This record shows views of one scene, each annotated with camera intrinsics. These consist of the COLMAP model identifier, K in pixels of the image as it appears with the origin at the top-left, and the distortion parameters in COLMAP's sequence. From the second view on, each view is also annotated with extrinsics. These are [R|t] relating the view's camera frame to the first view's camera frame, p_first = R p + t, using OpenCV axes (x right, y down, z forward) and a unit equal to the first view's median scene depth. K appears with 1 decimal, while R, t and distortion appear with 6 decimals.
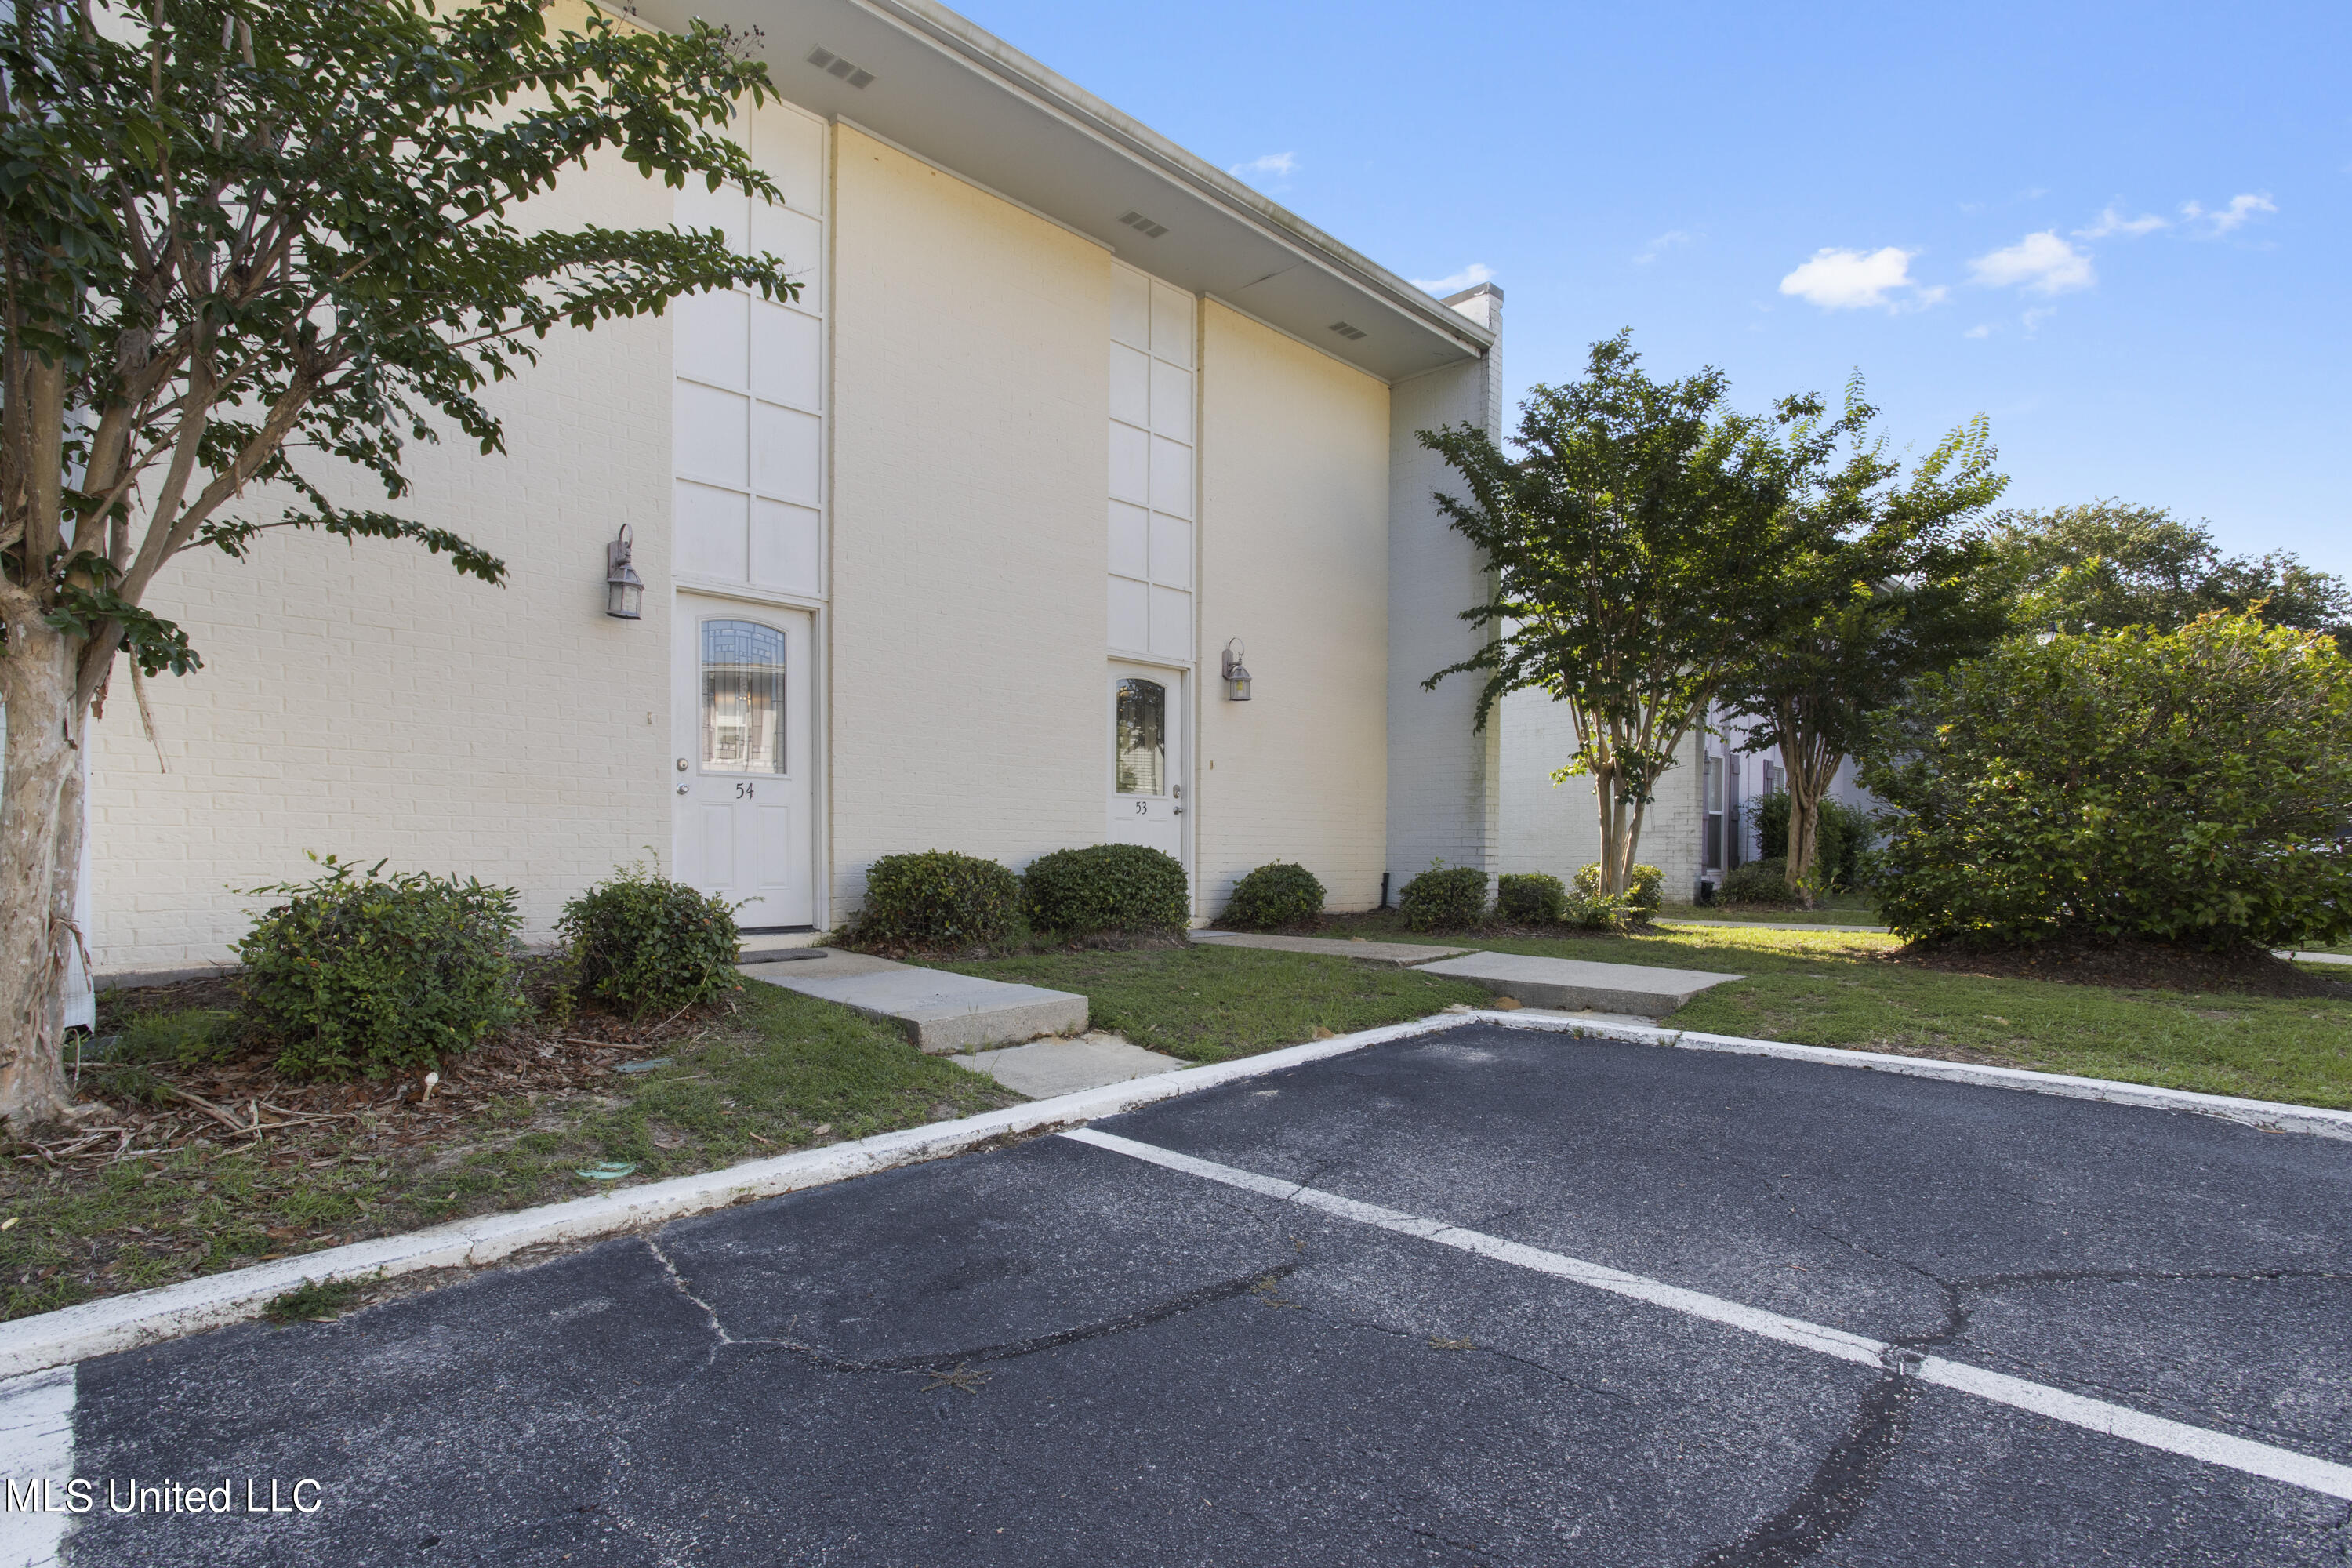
lens RADIAL K [[1139.6, 0, 1168.8], [0, 1139.6, 791.0], [0, 0, 1]] dist [-0.059858, 0.036030]
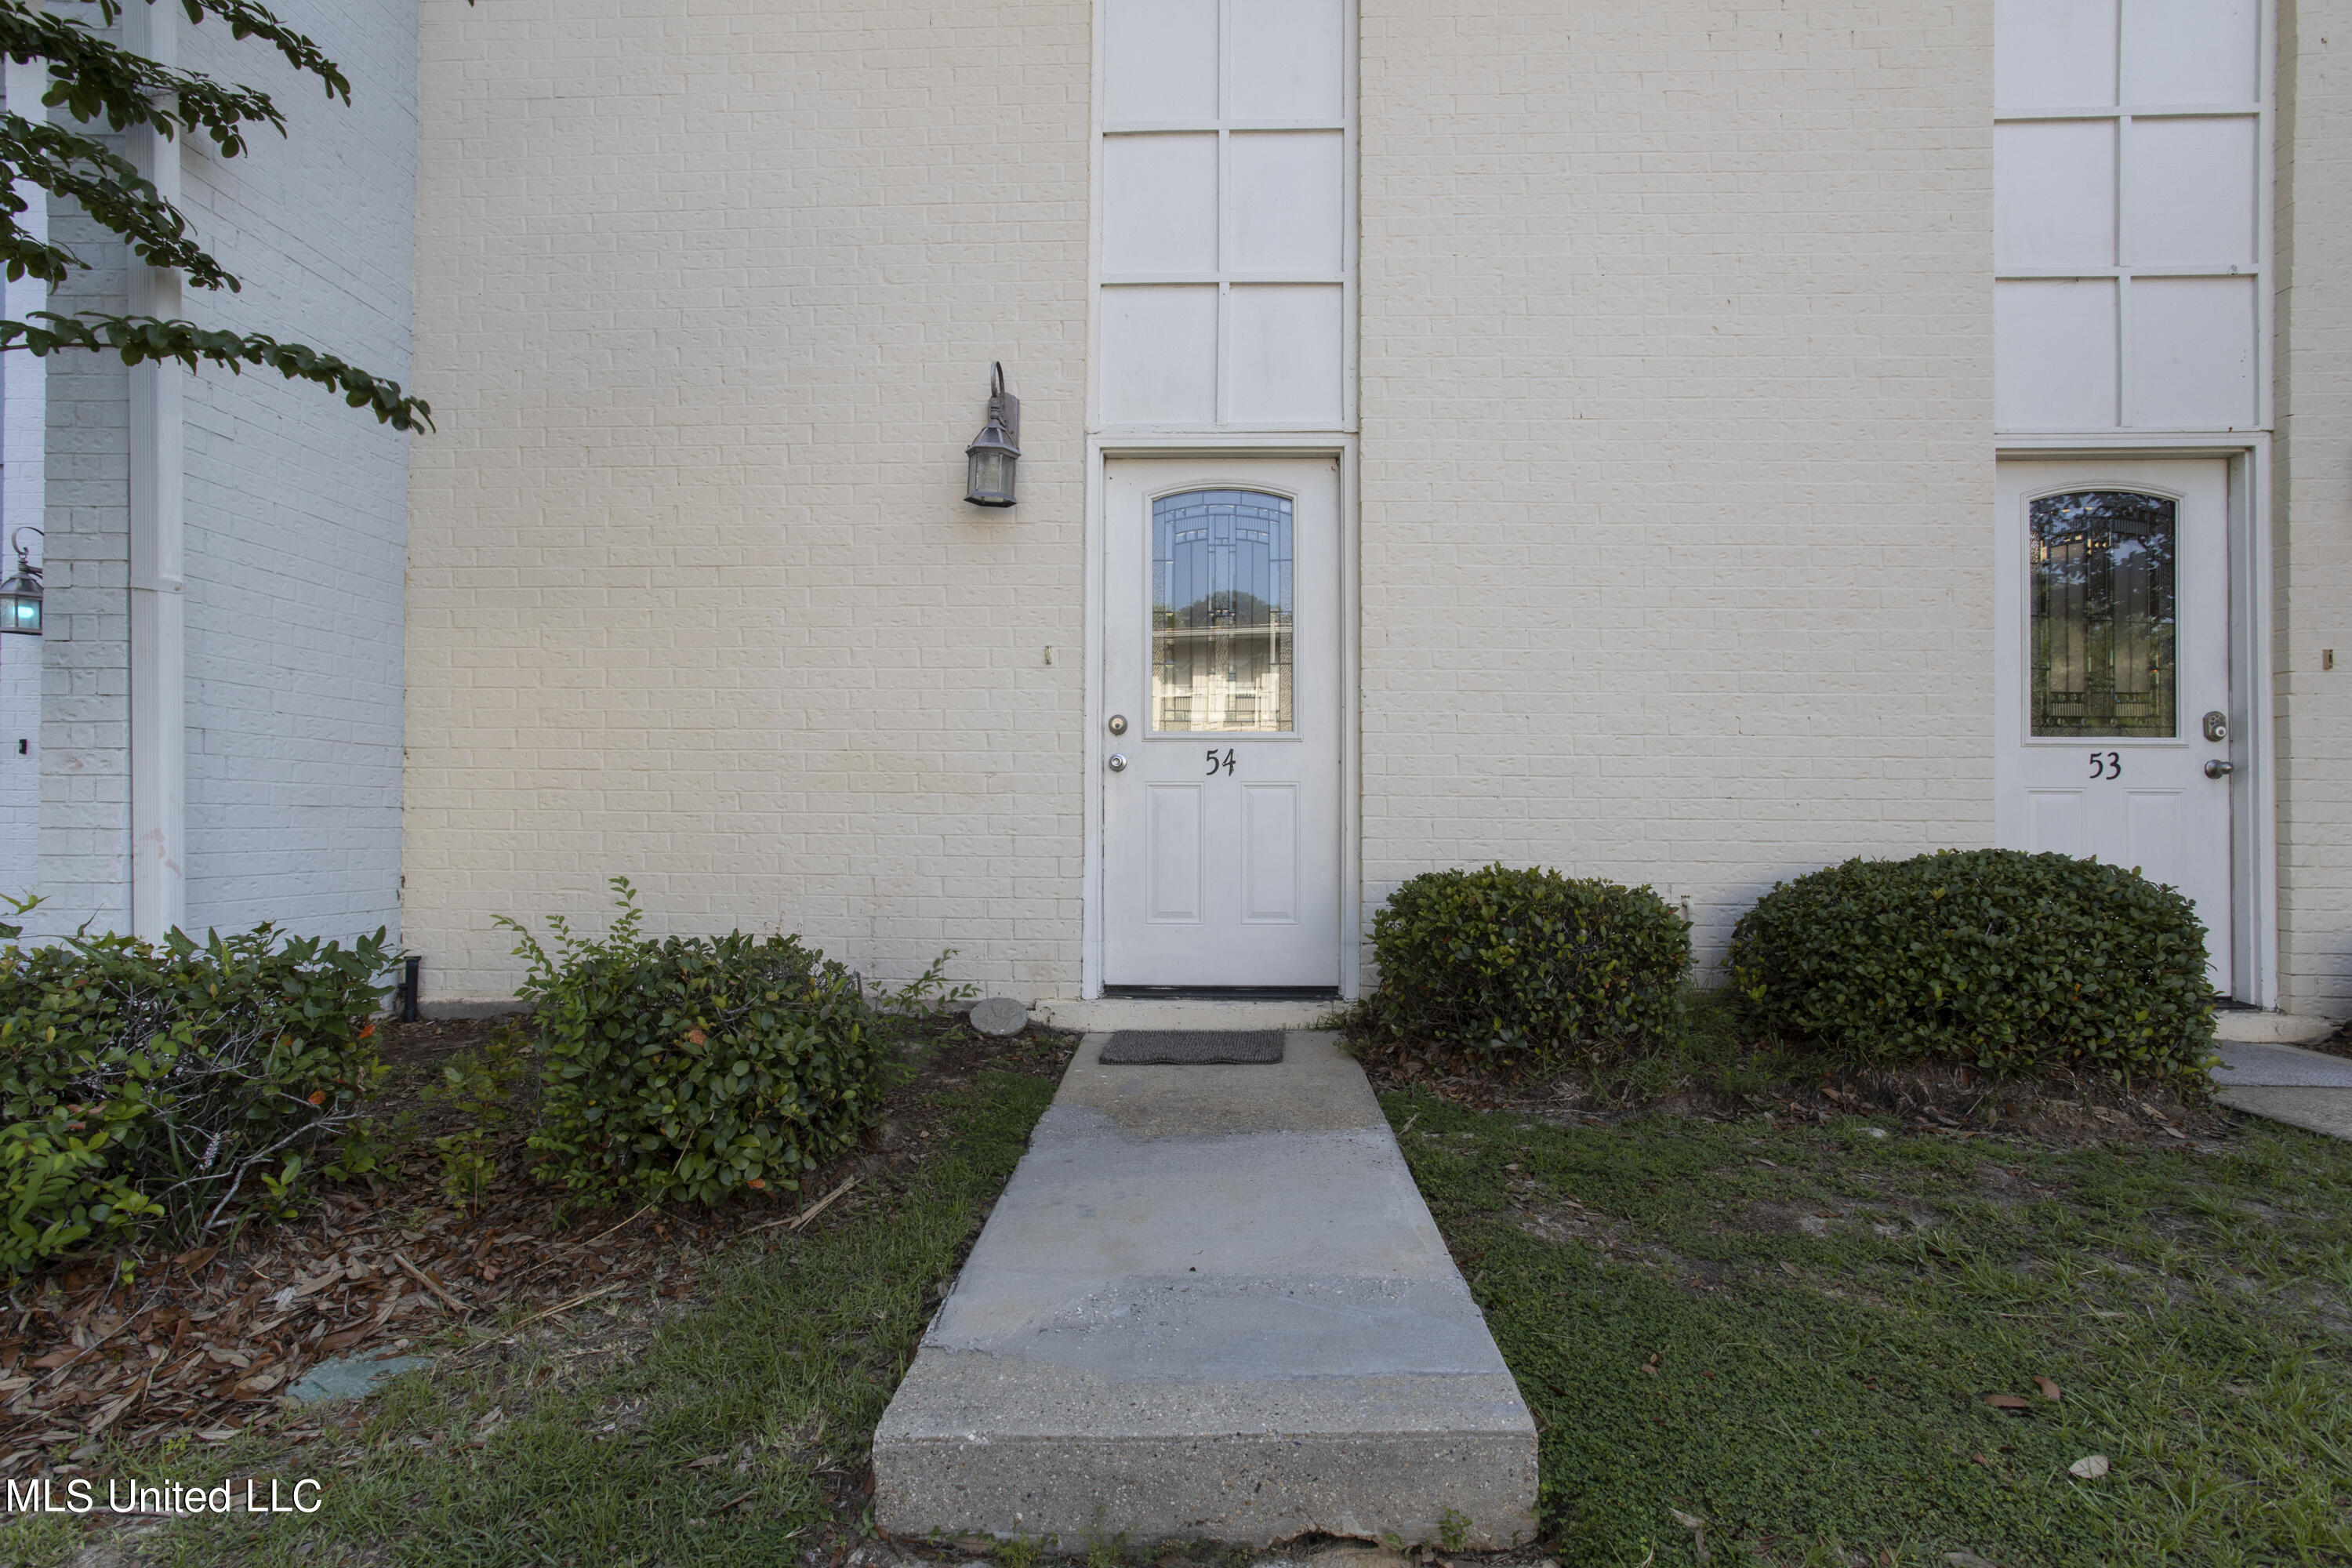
lens RADIAL K [[1139.6, 0, 1168.8], [0, 1139.6, 791.0], [0, 0, 1]] dist [-0.059858, 0.036030]
pose [[0.689824, -0.019979, -0.723702, 0.051264], [0.037038, 0.999284, 0.007717, 0.009441], [0.723029, -0.032128, 0.690070, 0.520740]]
